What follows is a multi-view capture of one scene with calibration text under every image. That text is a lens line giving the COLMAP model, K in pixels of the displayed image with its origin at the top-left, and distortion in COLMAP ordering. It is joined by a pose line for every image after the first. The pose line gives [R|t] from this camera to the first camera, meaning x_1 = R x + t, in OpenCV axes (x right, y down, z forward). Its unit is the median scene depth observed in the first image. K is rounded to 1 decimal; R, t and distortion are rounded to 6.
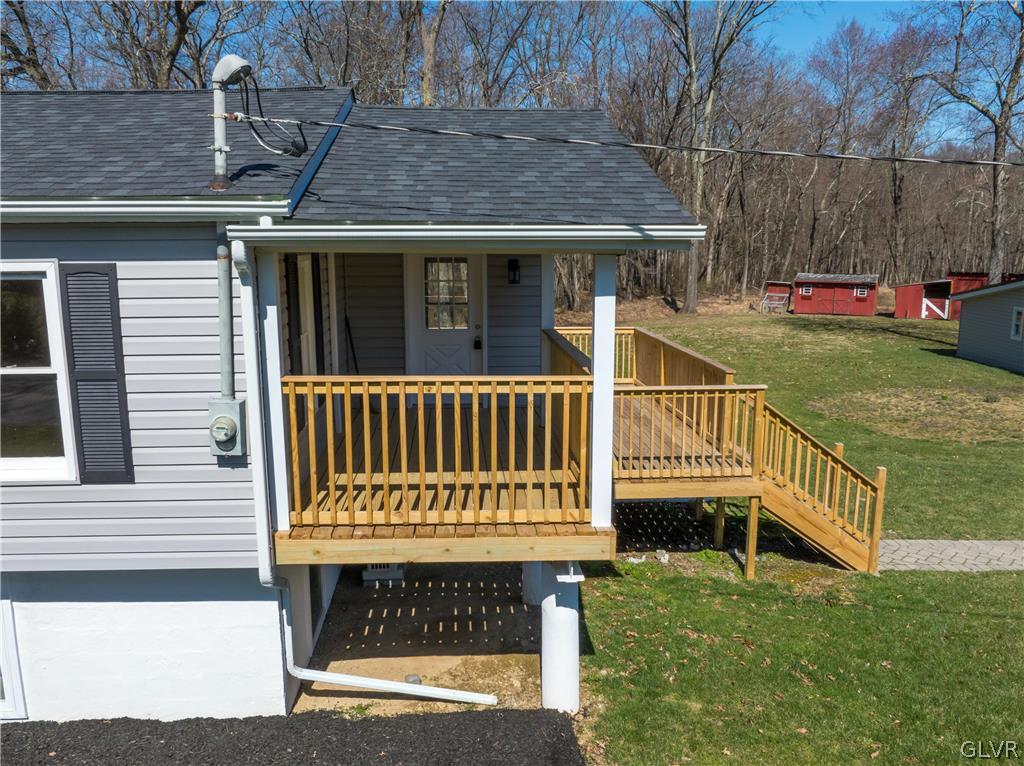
lens RADIAL K [[854.9, 0, 525.5], [0, 854.9, 409.0], [0, 0, 1]] dist [-0.030518, -0.011028]
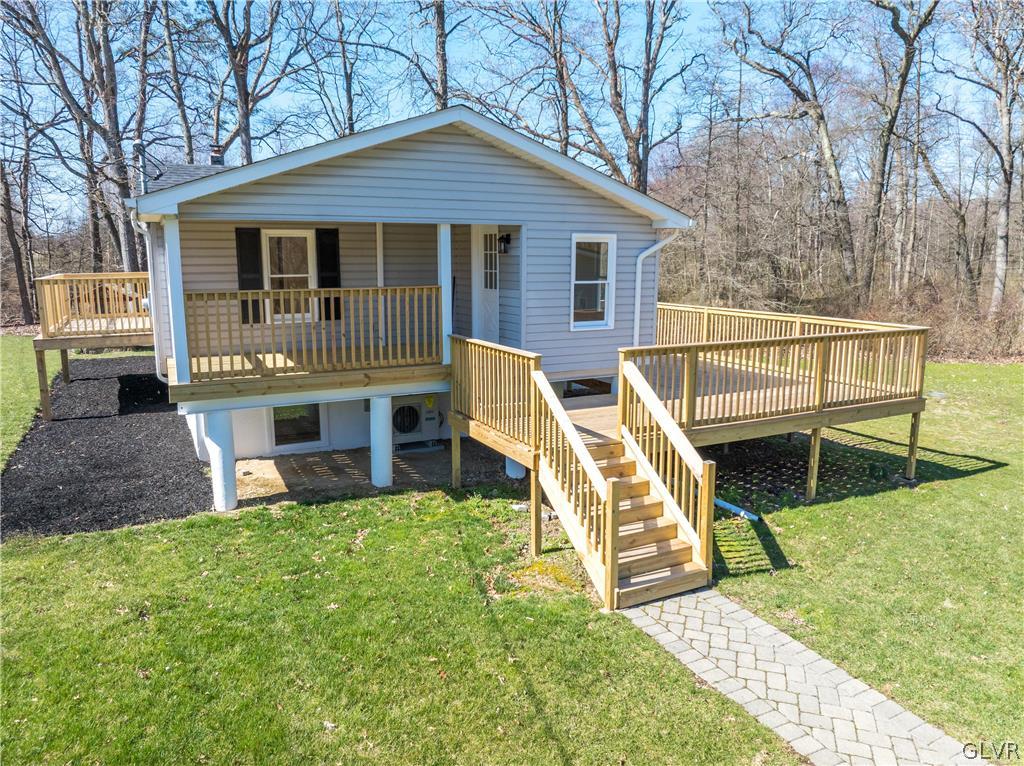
lens RADIAL K [[723.5, 0, 510.9], [0, 723.5, 381.3], [0, 0, 1]] dist [-0.034671, 0.007749]
pose [[0.393274, 0.163995, -0.904677, 1.445458], [-0.178192, 0.978902, 0.099988, -0.109386], [0.901989, 0.121883, 0.414199, 0.908583]]
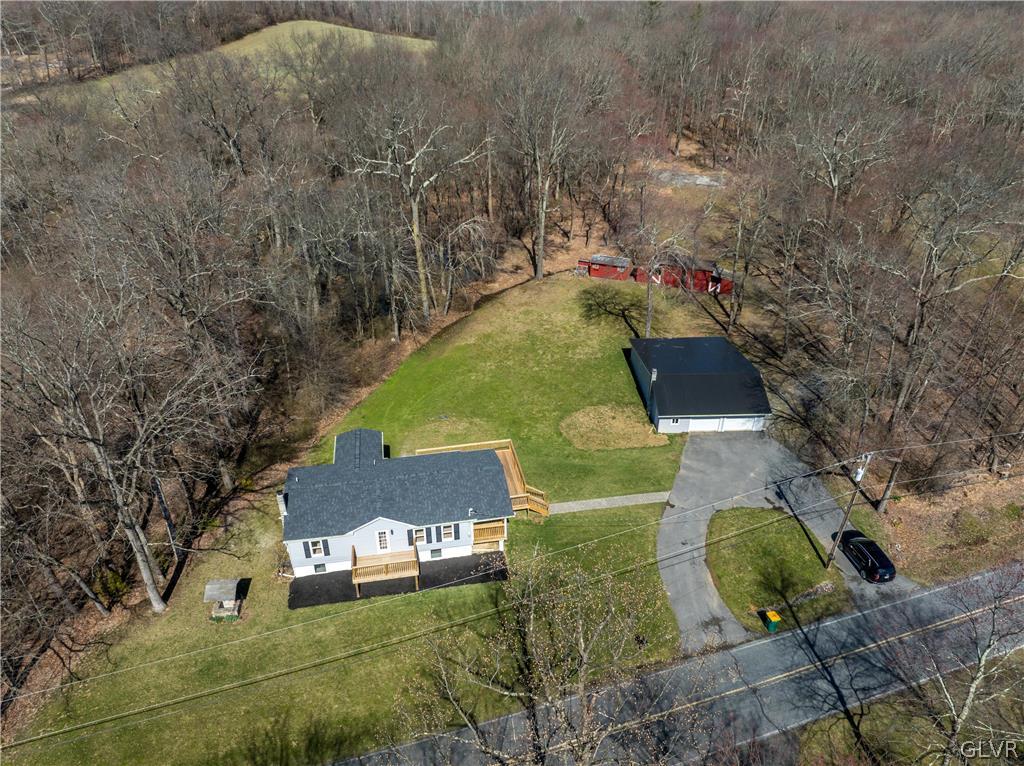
lens RADIAL K [[723.5, 0, 513.9], [0, 723.5, 384.6], [0, 0, 1]] dist [-0.034671, 0.007749]
pose [[0.991395, -0.063088, 0.114701, -0.585650], [0.017672, 0.932689, 0.360248, -3.956243], [-0.129707, -0.355121, 0.925778, -5.354761]]
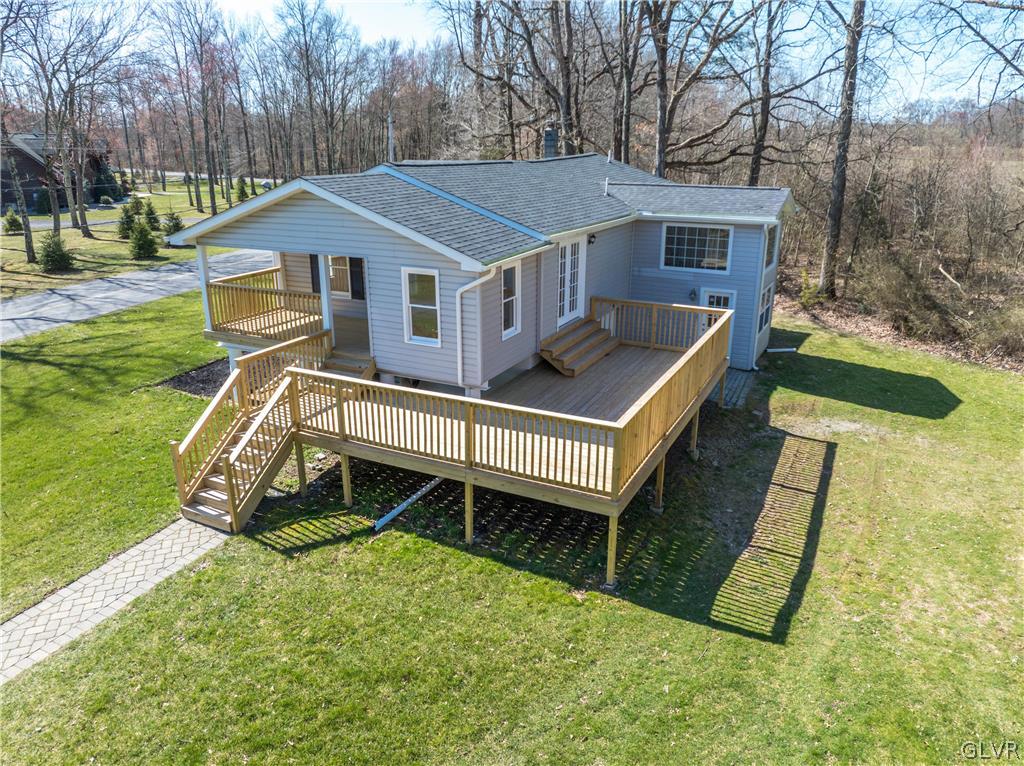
lens RADIAL K [[723.5, 0, 510.6], [0, 723.5, 384.3], [0, 0, 1]] dist [-0.034671, 0.007749]
pose [[-0.513645, 0.271010, -0.814077, 1.549448], [-0.164420, 0.900131, 0.403399, -0.836539], [0.842101, 0.341054, -0.417789, 2.800634]]
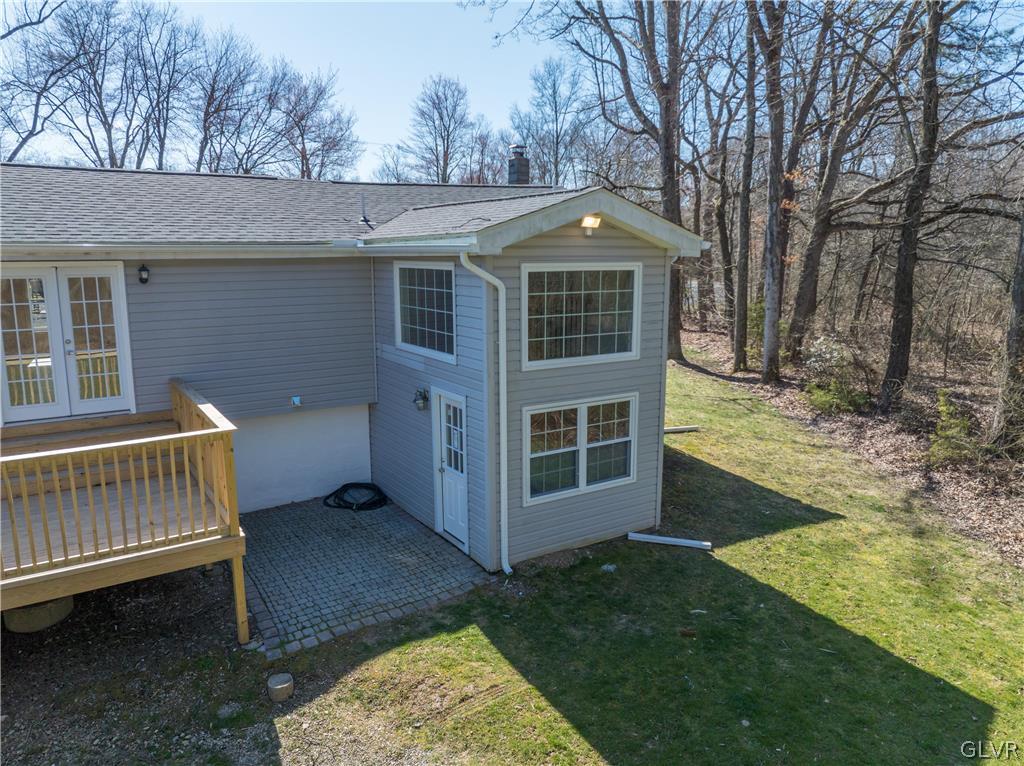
lens RADIAL K [[723.5, 0, 511.5], [0, 723.5, 381.3], [0, 0, 1]] dist [-0.034671, 0.007749]
pose [[-0.870634, 0.086207, -0.484318, -0.663061], [-0.094058, 0.937190, 0.335900, -0.667251], [0.482855, 0.338000, -0.807841, 3.344517]]
